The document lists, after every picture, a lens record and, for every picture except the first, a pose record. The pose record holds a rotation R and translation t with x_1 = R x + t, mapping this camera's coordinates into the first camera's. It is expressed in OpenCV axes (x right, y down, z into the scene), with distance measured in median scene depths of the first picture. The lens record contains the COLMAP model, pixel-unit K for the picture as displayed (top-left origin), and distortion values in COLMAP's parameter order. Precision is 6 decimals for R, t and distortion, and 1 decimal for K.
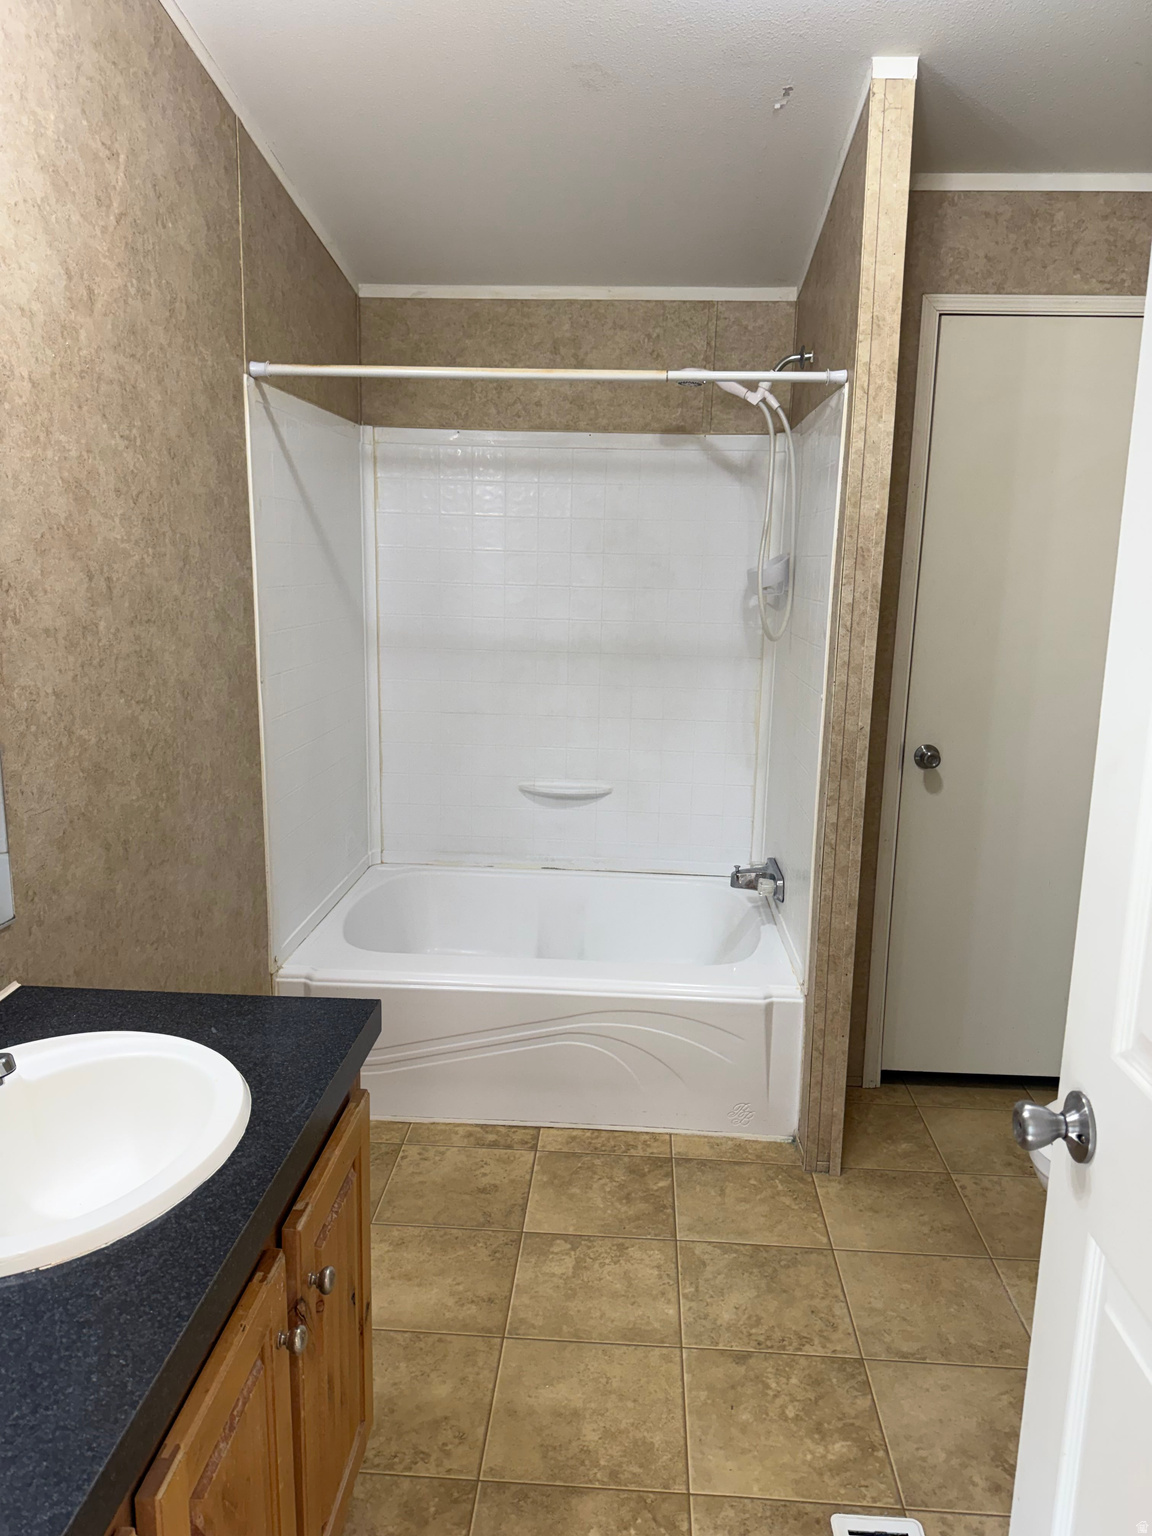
lens RADIAL K [[1086.8, 0, 570.2], [0, 1086.8, 770.5], [0, 0, 1]] dist [0.061786, -0.058632]
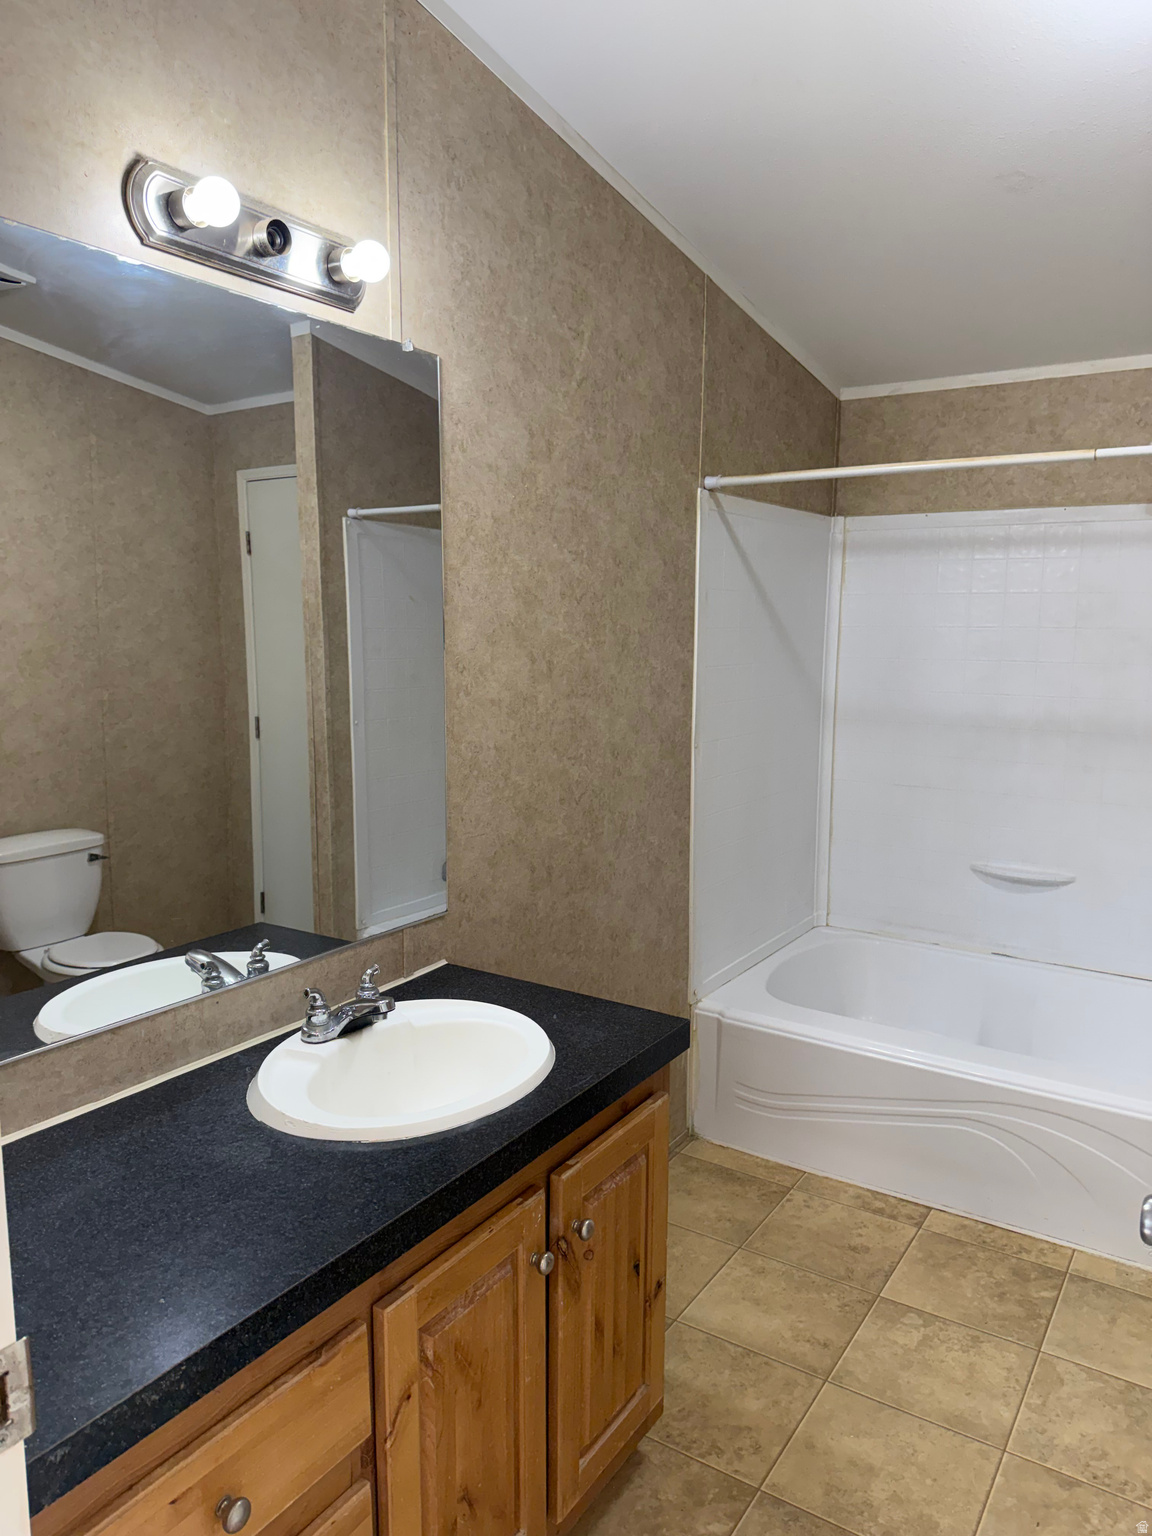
lens RADIAL K [[1093.8, 0, 593.7], [0, 1093.8, 772.2], [0, 0, 1]] dist [0.074894, -0.041721]
pose [[0.877592, 0.052068, -0.476572, 0.180645], [-0.082353, 0.995681, -0.042865, 0.003015], [0.472282, 0.076865, 0.878090, -0.065039]]
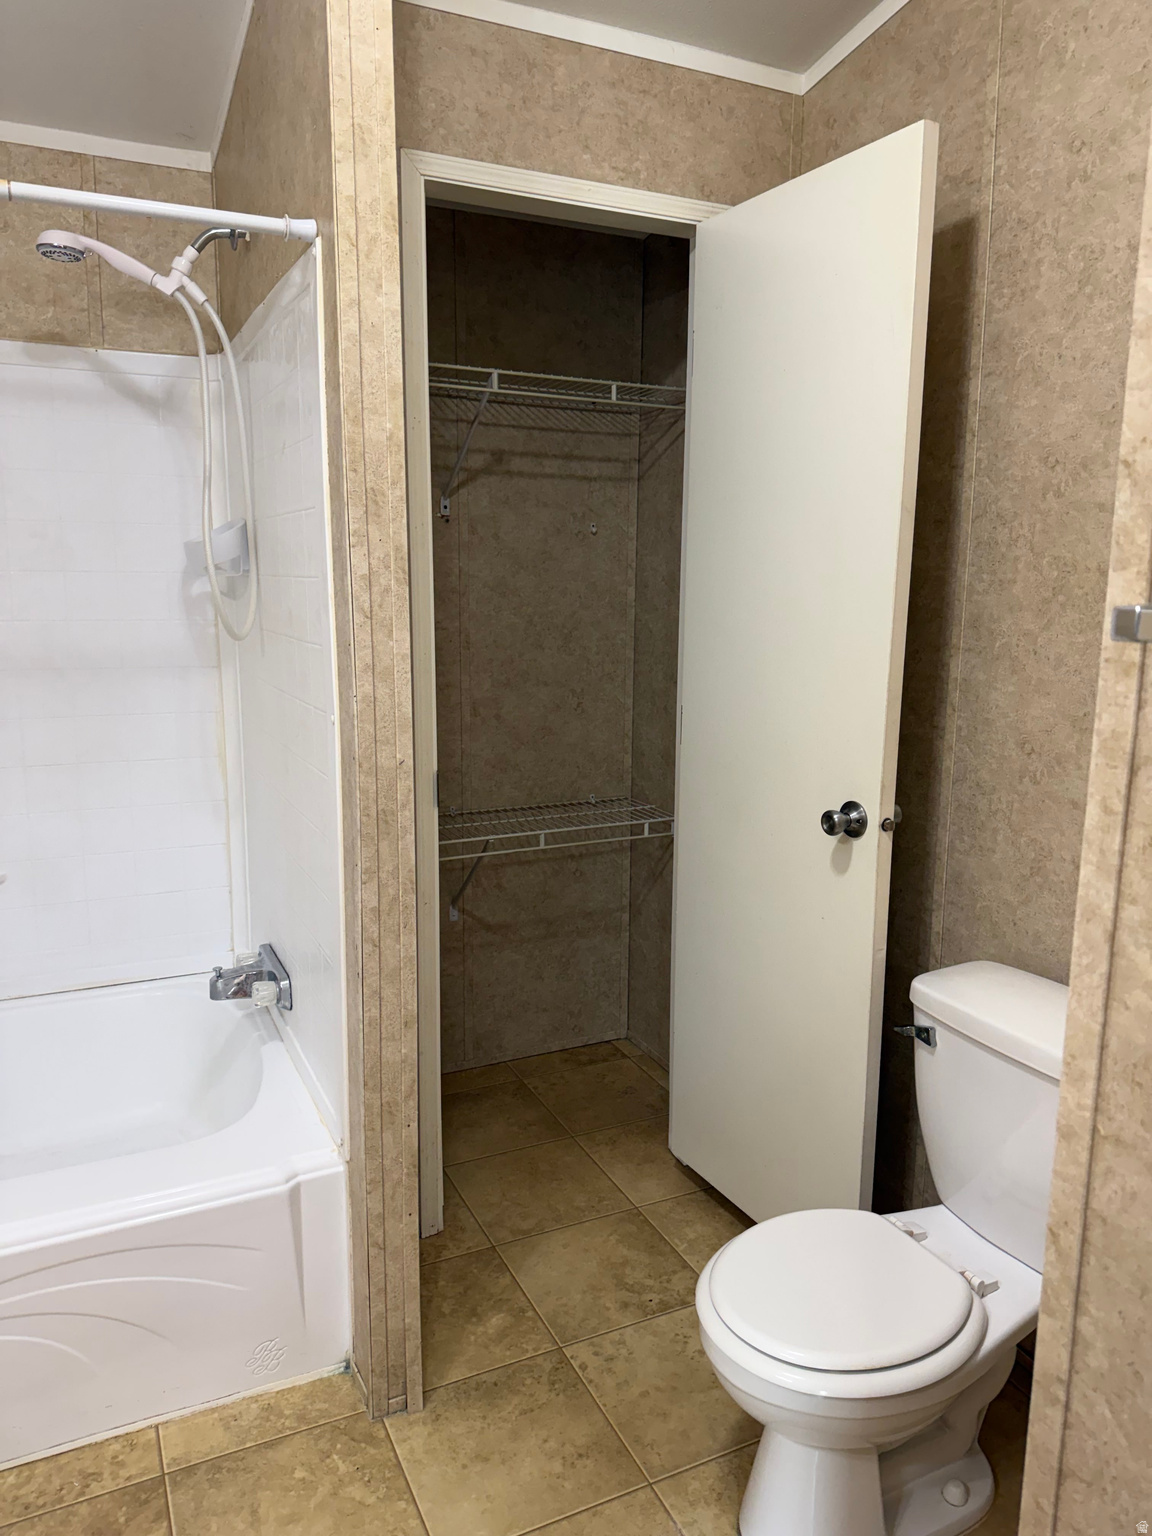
lens RADIAL K [[1055.6, 0, 568.6], [0, 1055.6, 764.3], [0, 0, 1]] dist [0.053317, -0.062559]
pose [[0.870933, -0.098465, 0.481435, 0.043963], [0.101737, 0.994623, 0.019380, -0.037846], [-0.480754, 0.032101, 0.876267, 0.365553]]
